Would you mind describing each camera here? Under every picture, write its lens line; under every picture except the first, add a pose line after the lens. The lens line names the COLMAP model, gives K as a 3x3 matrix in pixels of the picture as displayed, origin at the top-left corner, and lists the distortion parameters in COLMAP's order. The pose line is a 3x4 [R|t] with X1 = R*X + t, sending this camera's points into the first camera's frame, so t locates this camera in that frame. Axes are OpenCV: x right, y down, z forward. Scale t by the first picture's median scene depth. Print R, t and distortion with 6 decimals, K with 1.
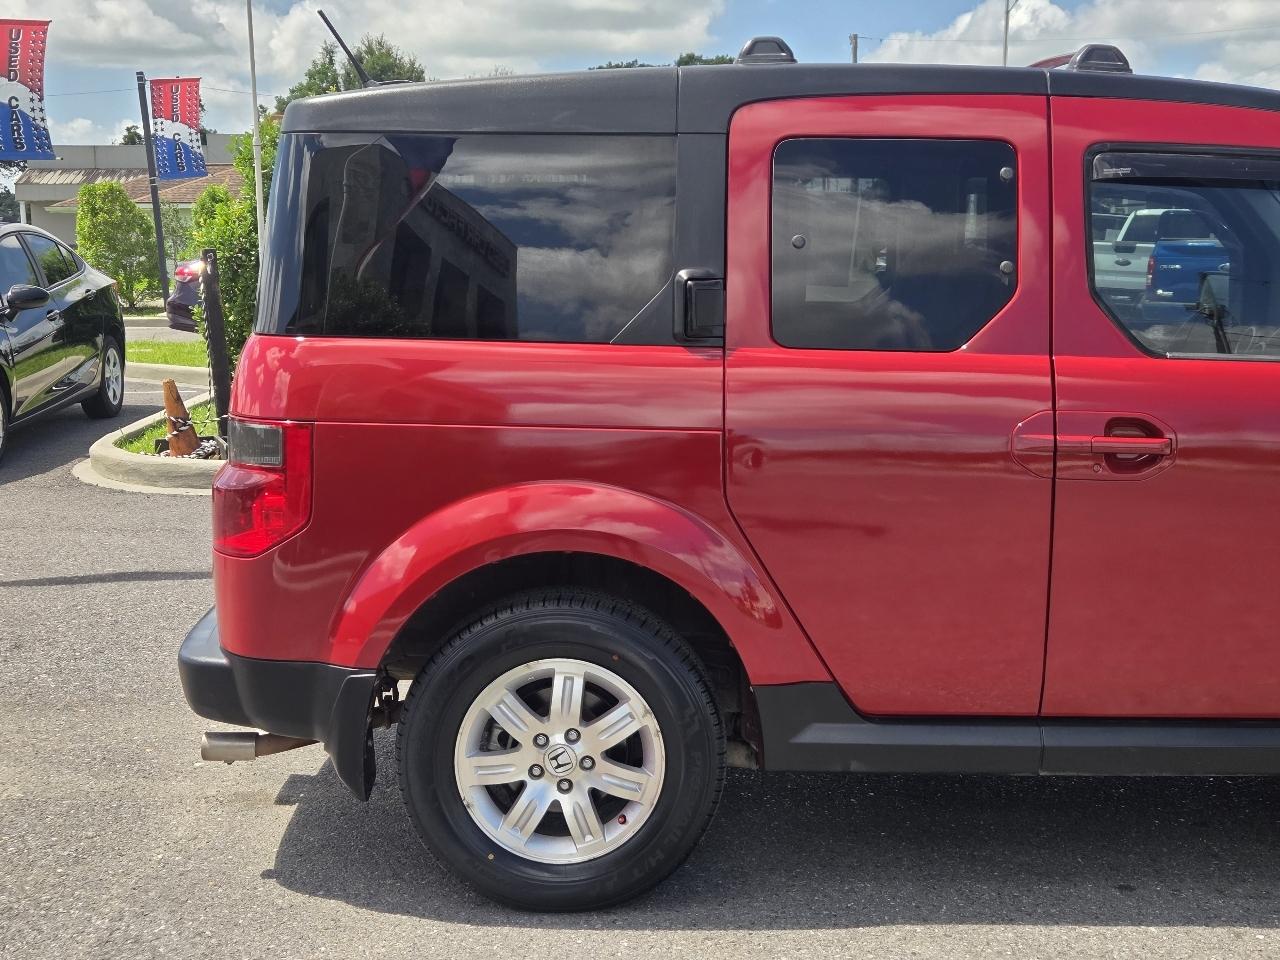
lens RADIAL K [[1677.1, 0, 644.1], [0, 1677.1, 486.4], [0, 0, 1]] dist [0.076725, 0.000000]
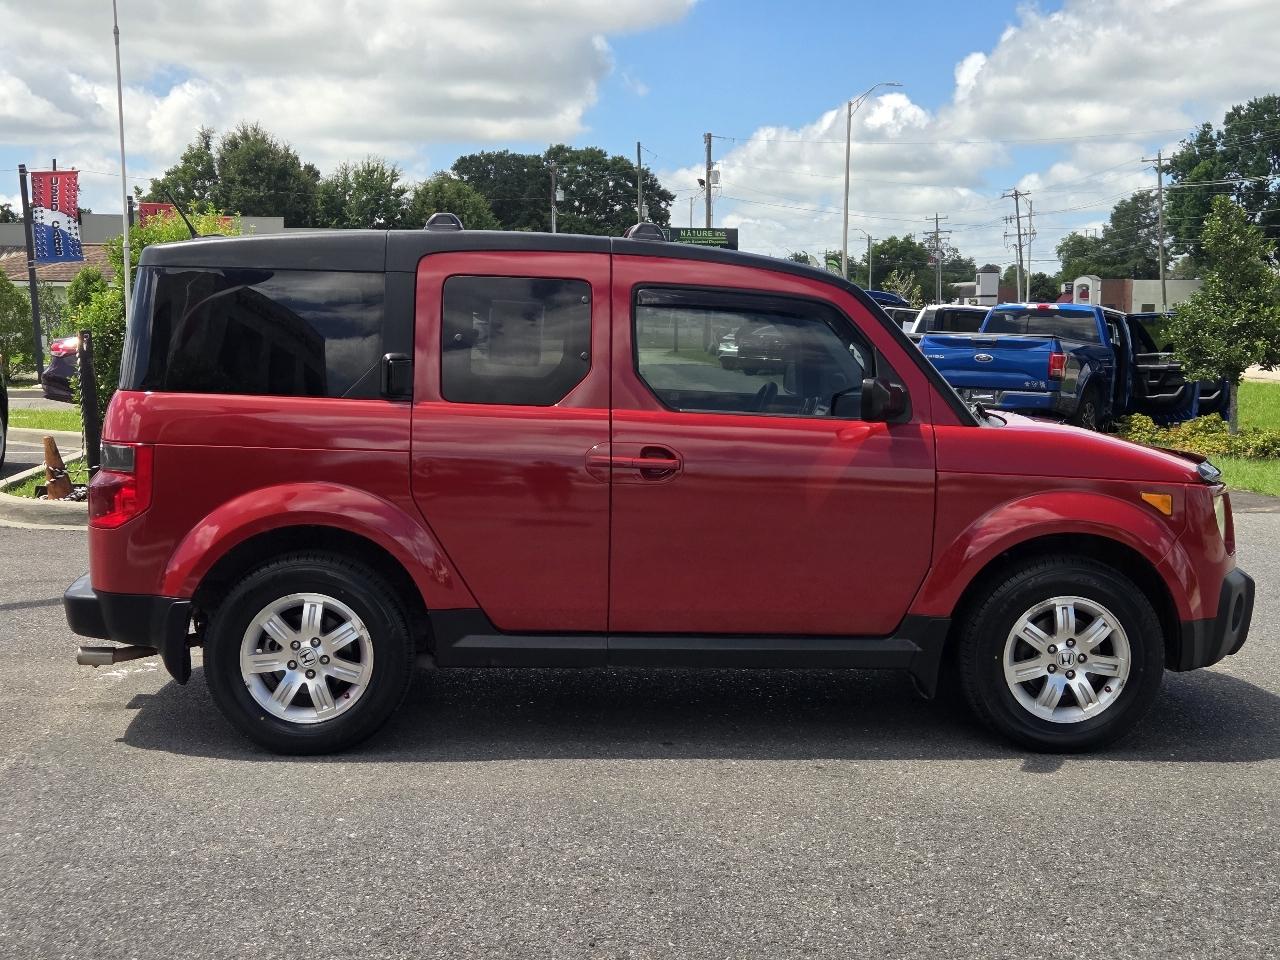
lens RADIAL K [[1727.7, 0, 635.4], [0, 1727.7, 468.7], [0, 0, 1]] dist [0.066046, 0.000000]
pose [[0.998184, 0.010100, 0.059384, 0.154156], [-0.006510, 0.998157, -0.060339, 0.077266], [-0.059884, 0.059843, 0.996410, -0.640222]]
